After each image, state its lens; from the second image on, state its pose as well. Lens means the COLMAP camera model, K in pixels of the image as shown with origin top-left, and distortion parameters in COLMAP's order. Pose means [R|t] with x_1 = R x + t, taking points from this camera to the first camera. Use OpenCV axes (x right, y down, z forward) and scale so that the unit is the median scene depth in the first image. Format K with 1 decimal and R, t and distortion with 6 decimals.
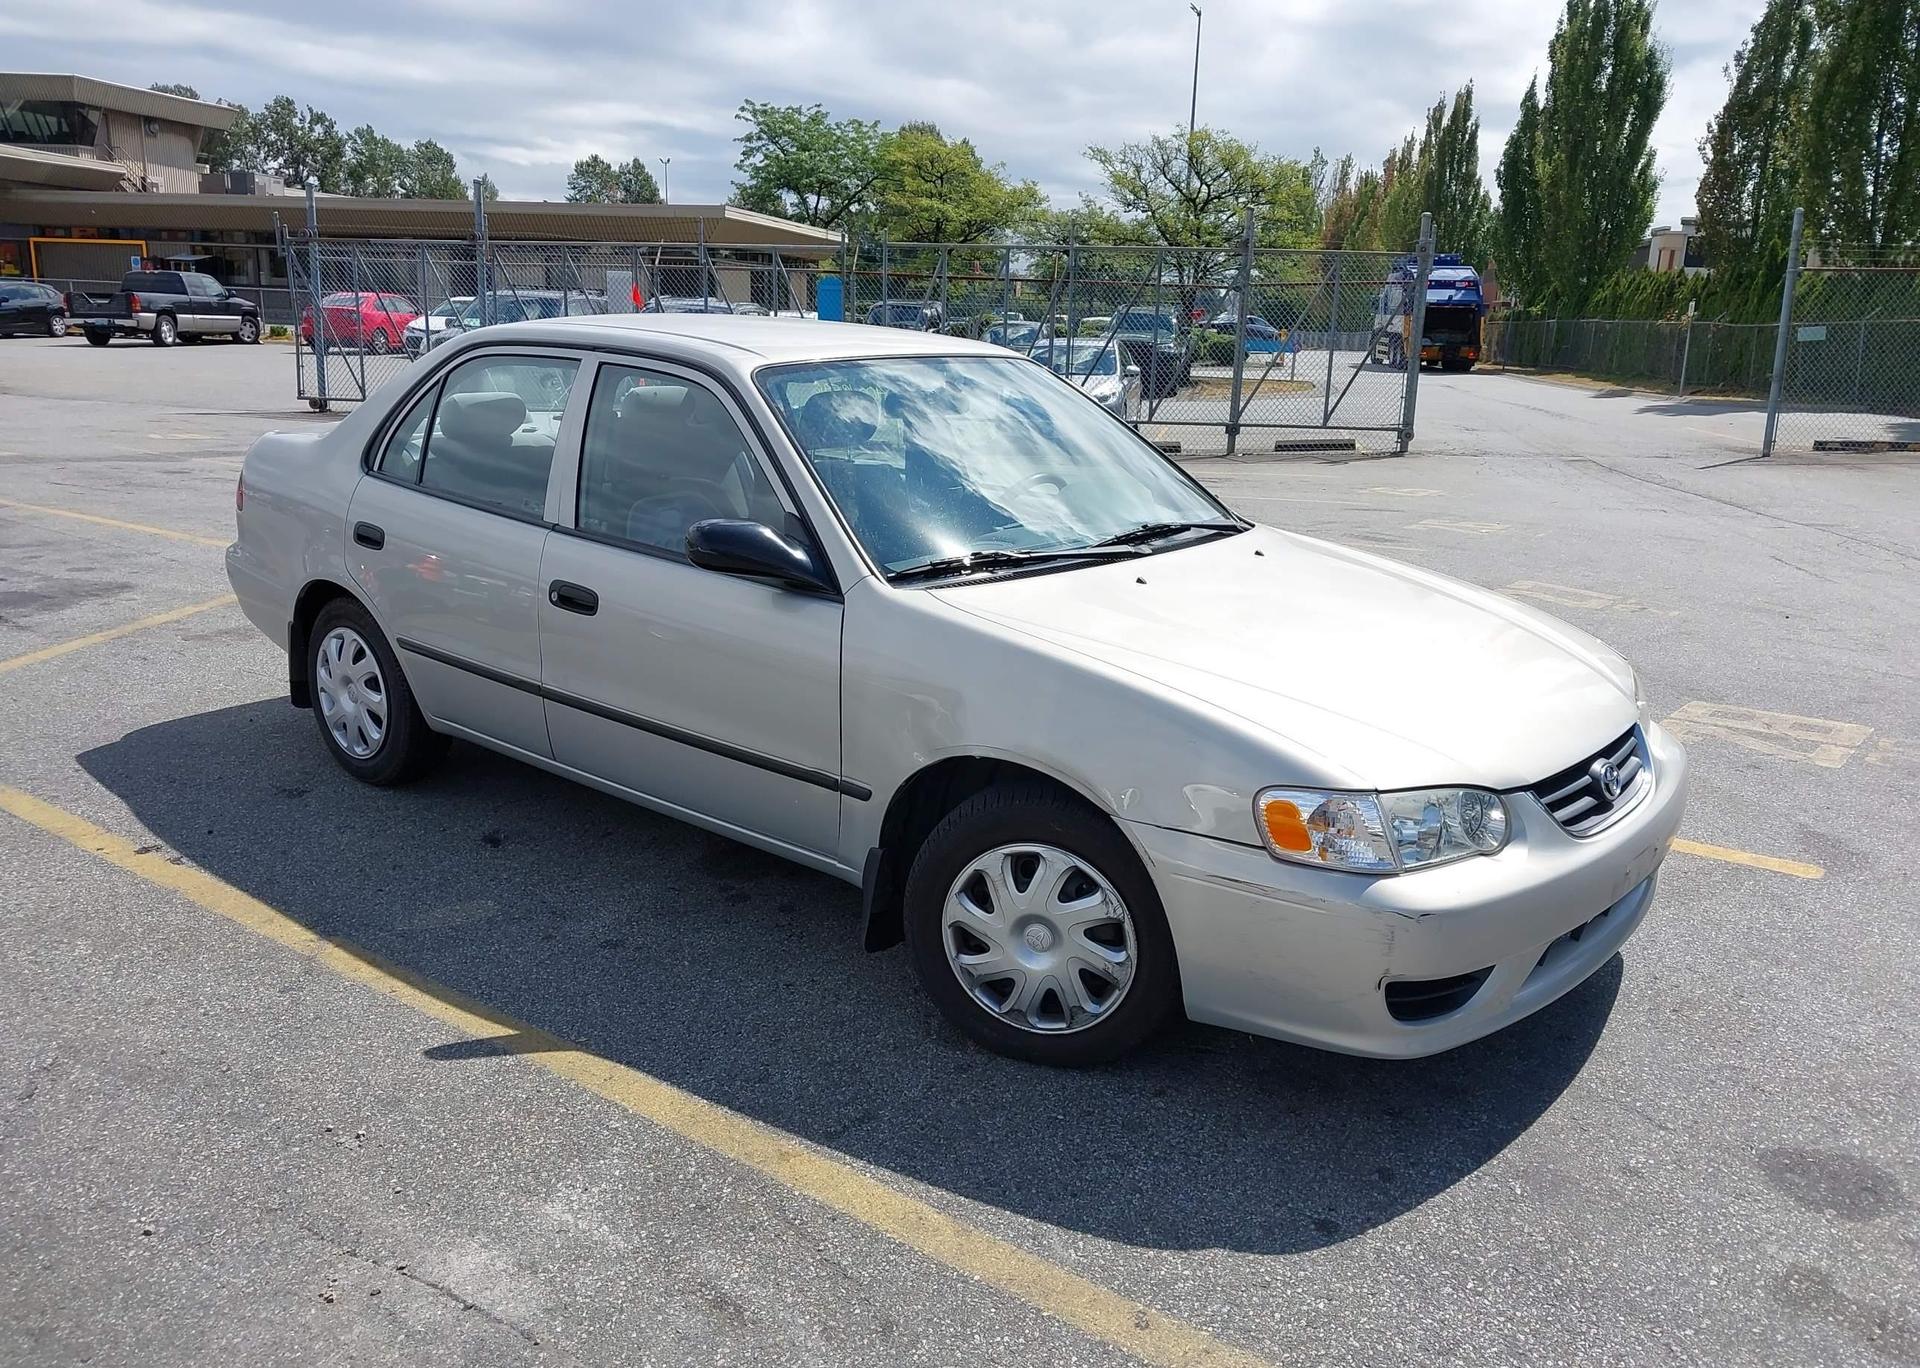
lens RADIAL K [[1513.9, 0, 963.2], [0, 1513.9, 694.3], [0, 0, 1]] dist [-0.005367, 0.008220]
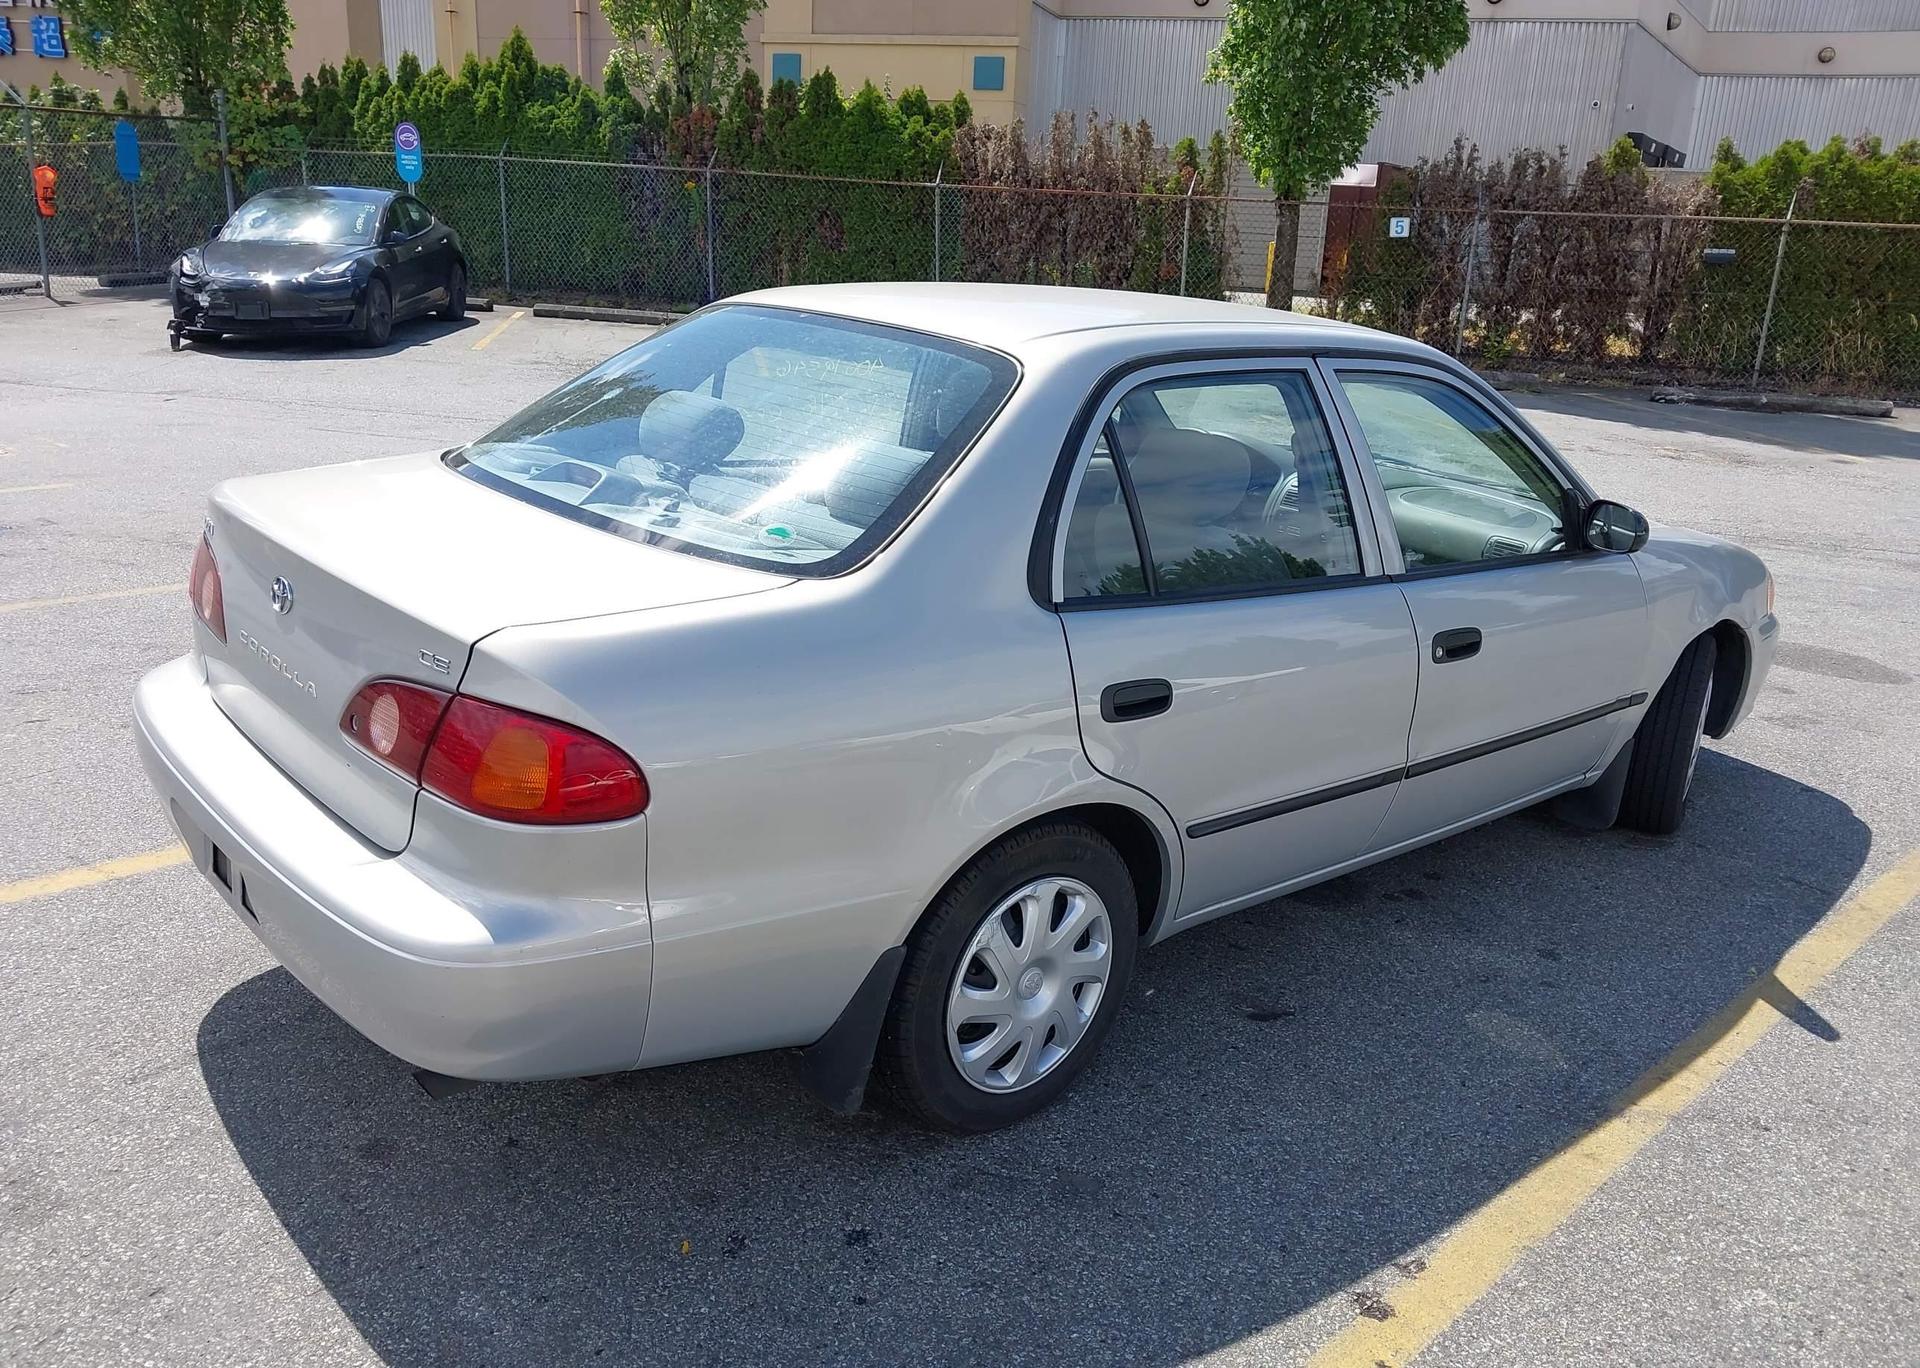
lens RADIAL K [[1513.9, 0, 963.2], [0, 1513.9, 694.3], [0, 0, 1]] dist [-0.005367, 0.008220]
pose [[0.160535, -0.310546, 0.936904, -0.194844], [0.197081, 0.940186, 0.277864, -0.057894], [-0.967154, 0.140039, 0.212135, 0.188409]]
